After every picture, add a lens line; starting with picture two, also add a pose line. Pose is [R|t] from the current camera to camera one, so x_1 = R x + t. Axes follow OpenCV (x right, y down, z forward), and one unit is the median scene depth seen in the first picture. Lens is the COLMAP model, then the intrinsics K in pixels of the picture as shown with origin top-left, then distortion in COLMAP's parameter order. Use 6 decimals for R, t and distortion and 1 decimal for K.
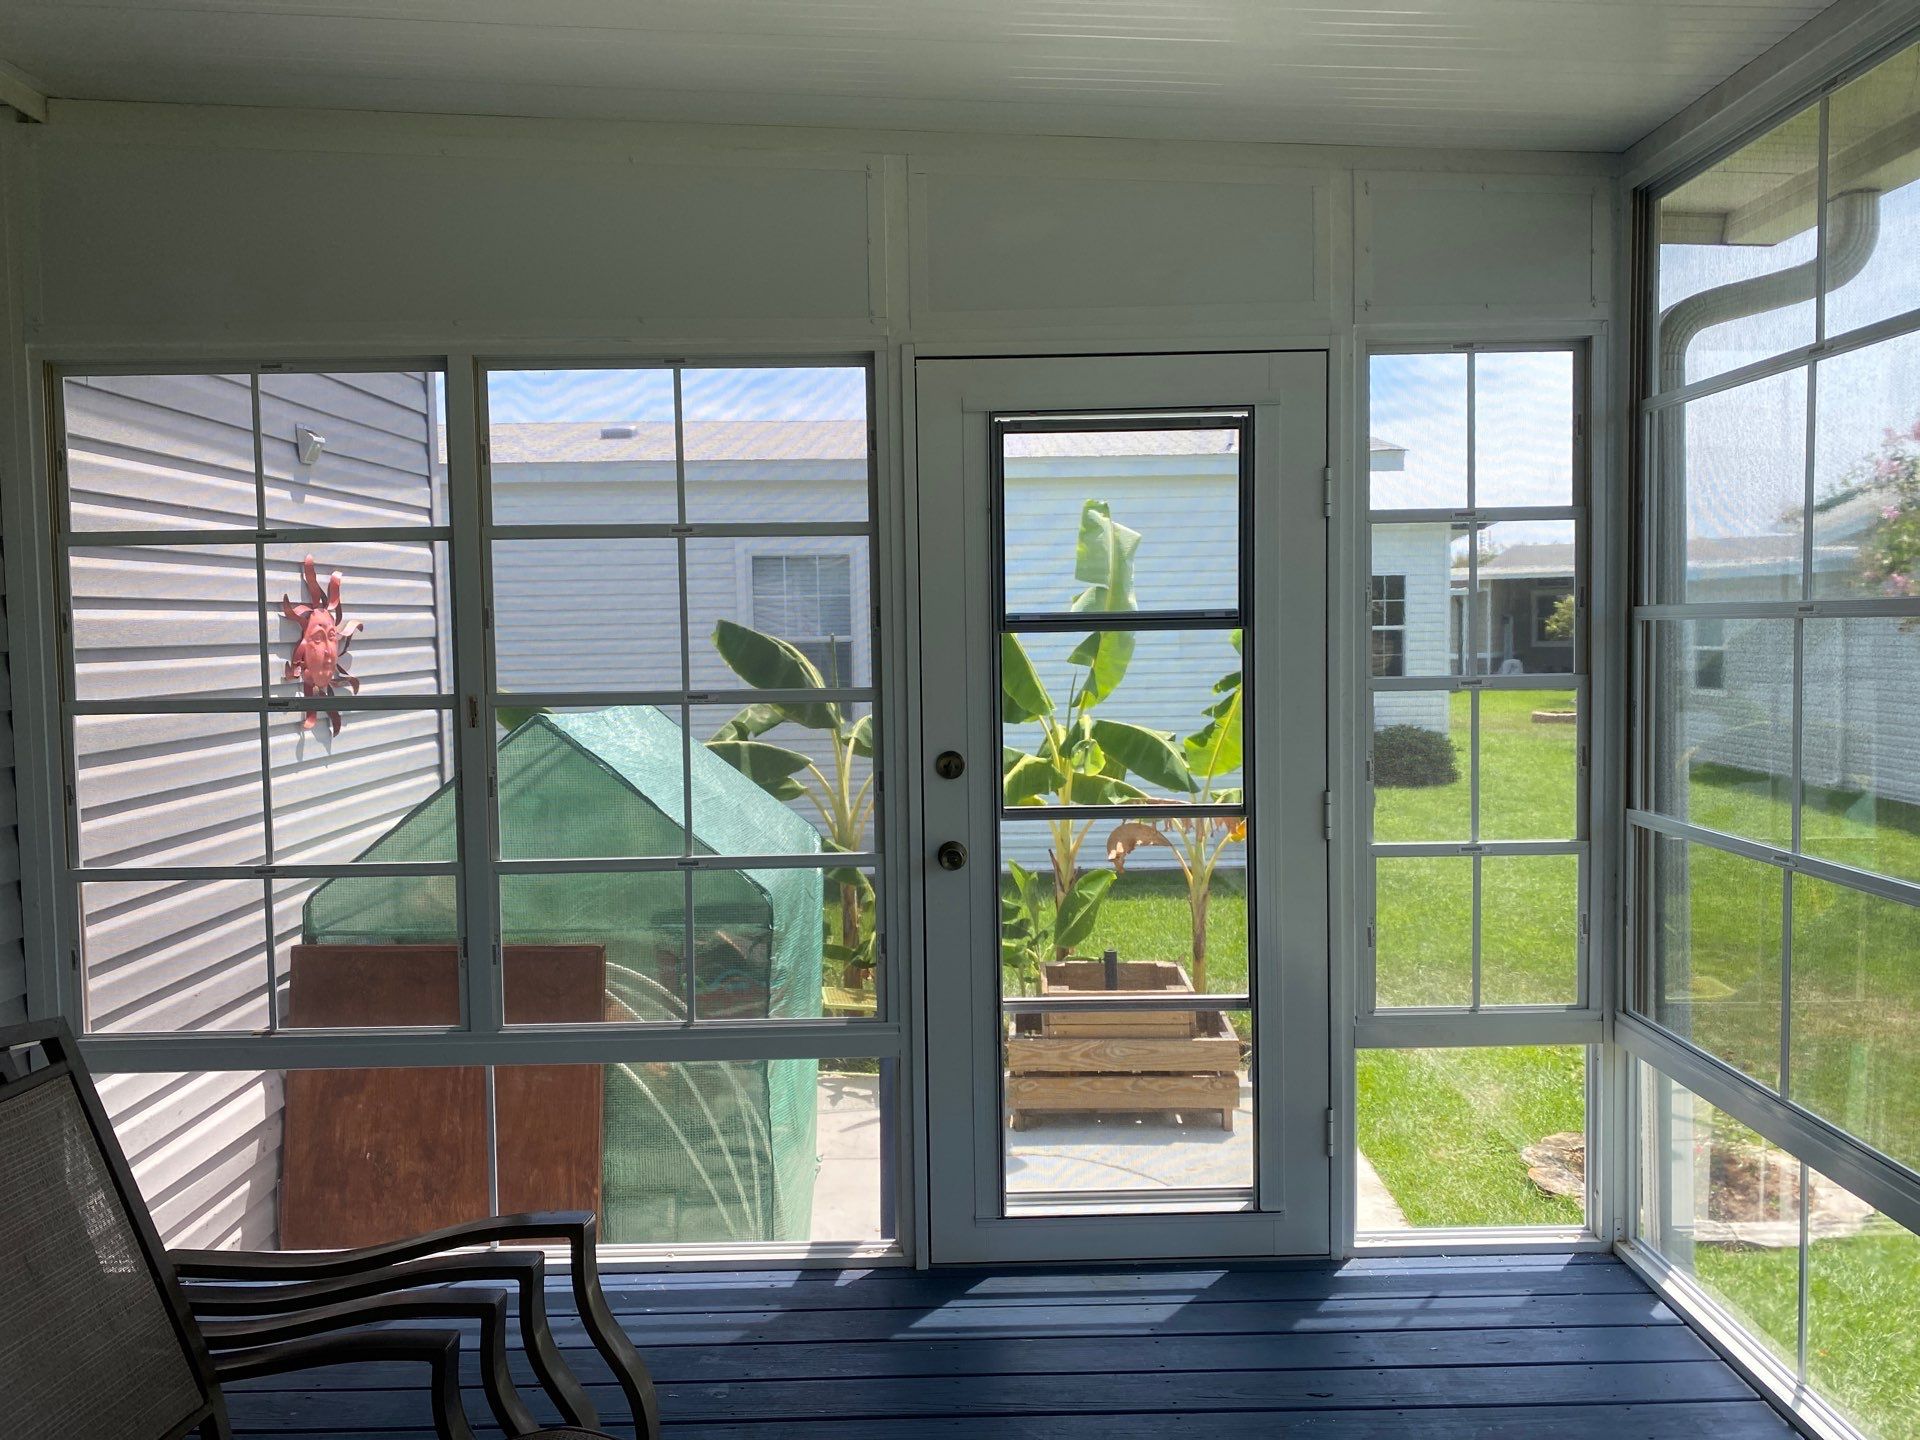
lens RADIAL K [[1576.6, 0, 960.0], [0, 1576.6, 720.0], [0, 0, 1]] dist [0.000477, -0.002497]
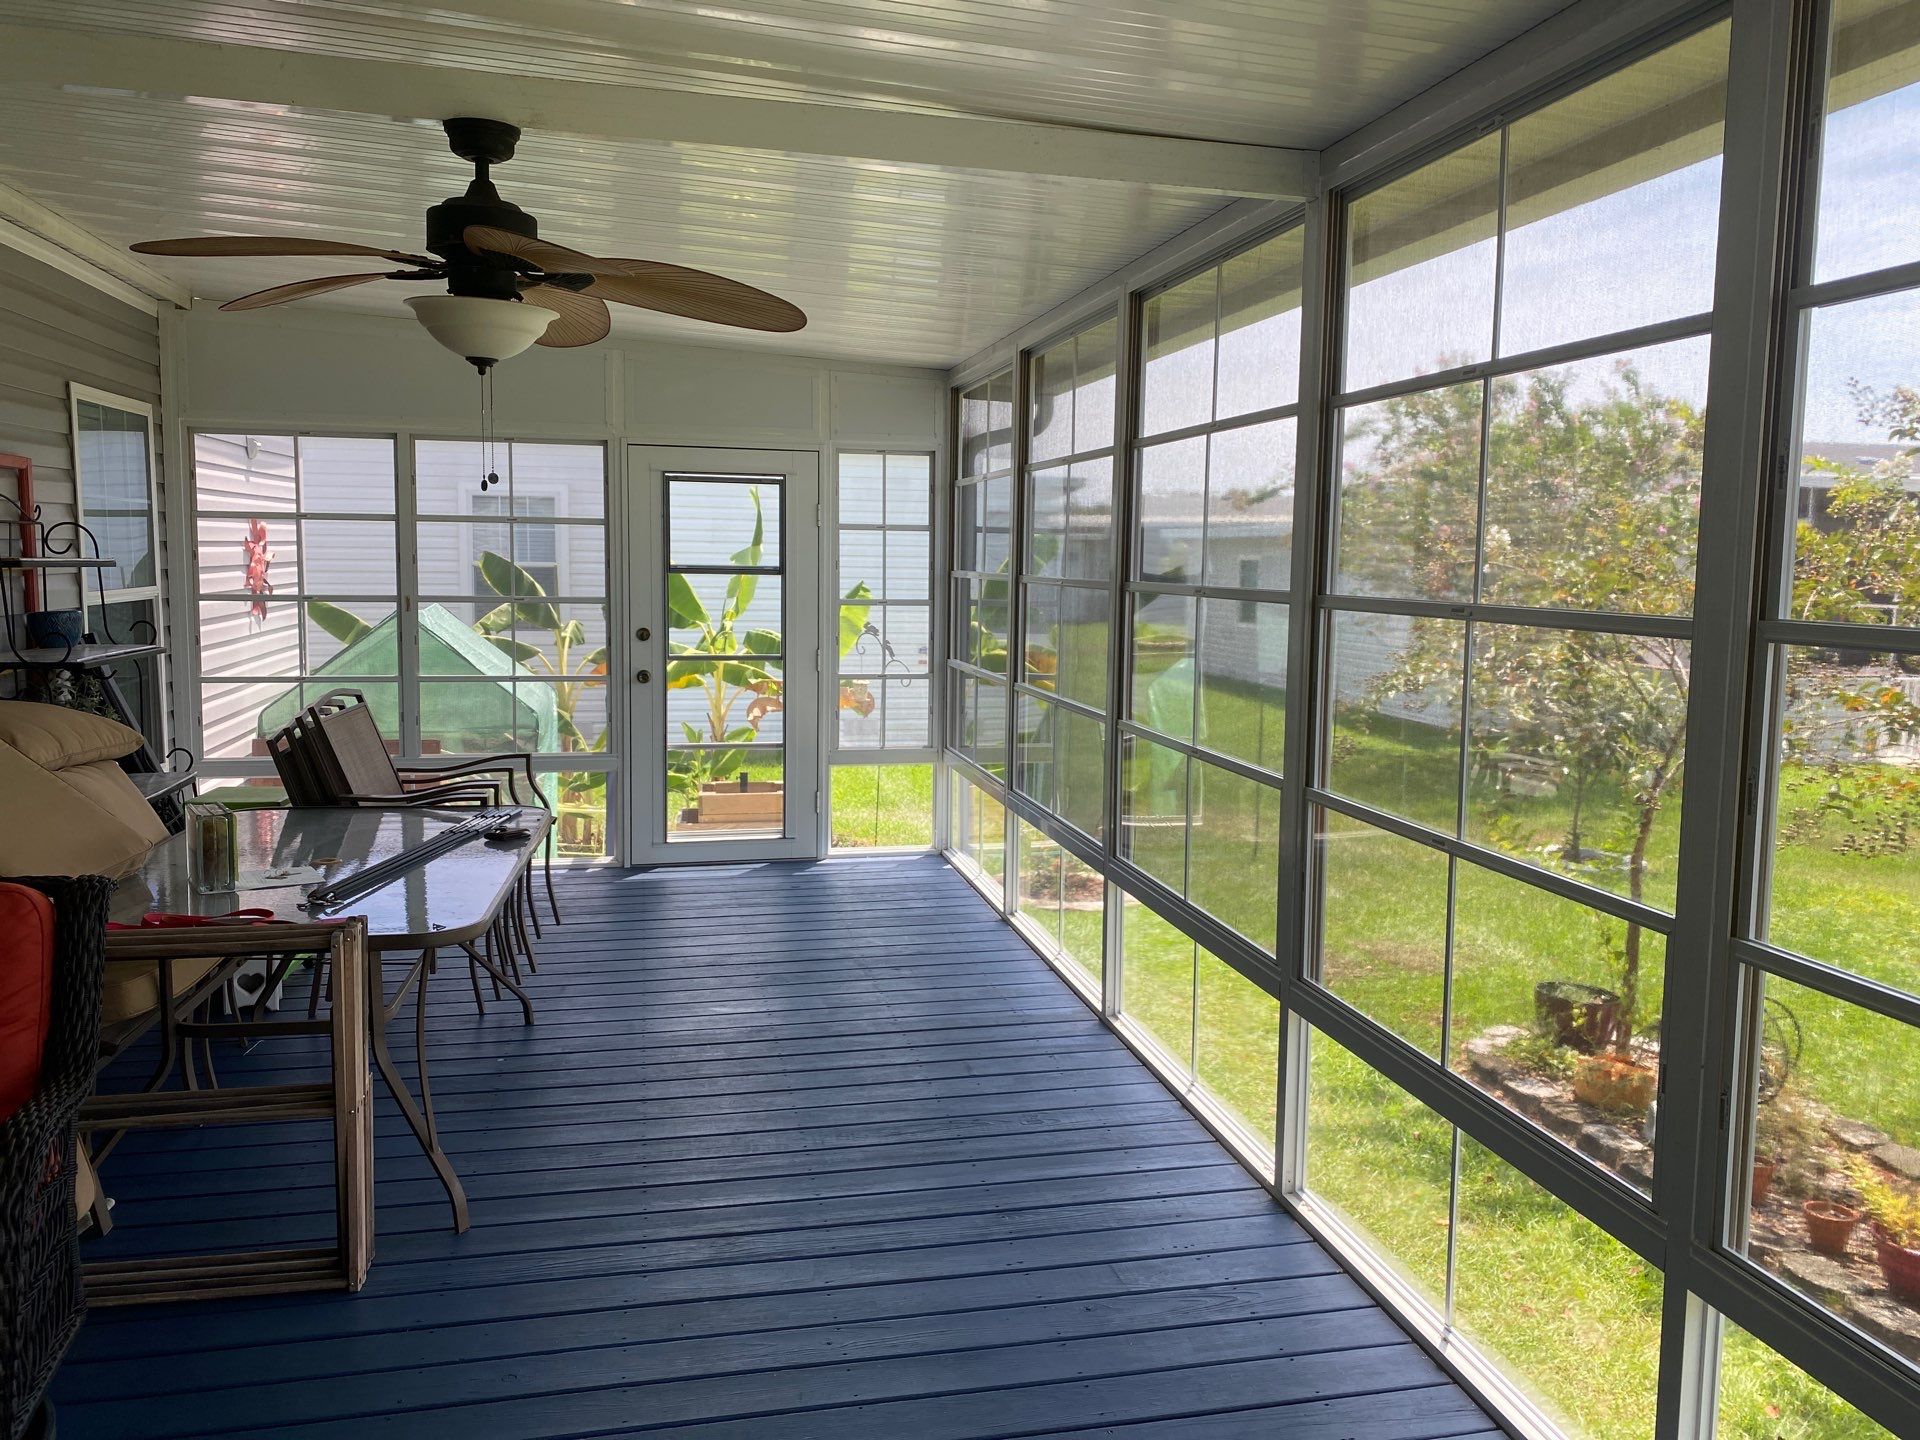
lens RADIAL K [[1457.9, 0, 995.0], [0, 1457.9, 712.9], [0, 0, 1]] dist [0.025462, -0.009061]
pose [[0.972588, 0.007566, 0.232414, -0.001674], [-0.017931, 0.998935, 0.042521, 0.042523], [-0.231844, -0.045522, 0.971687, -1.062575]]
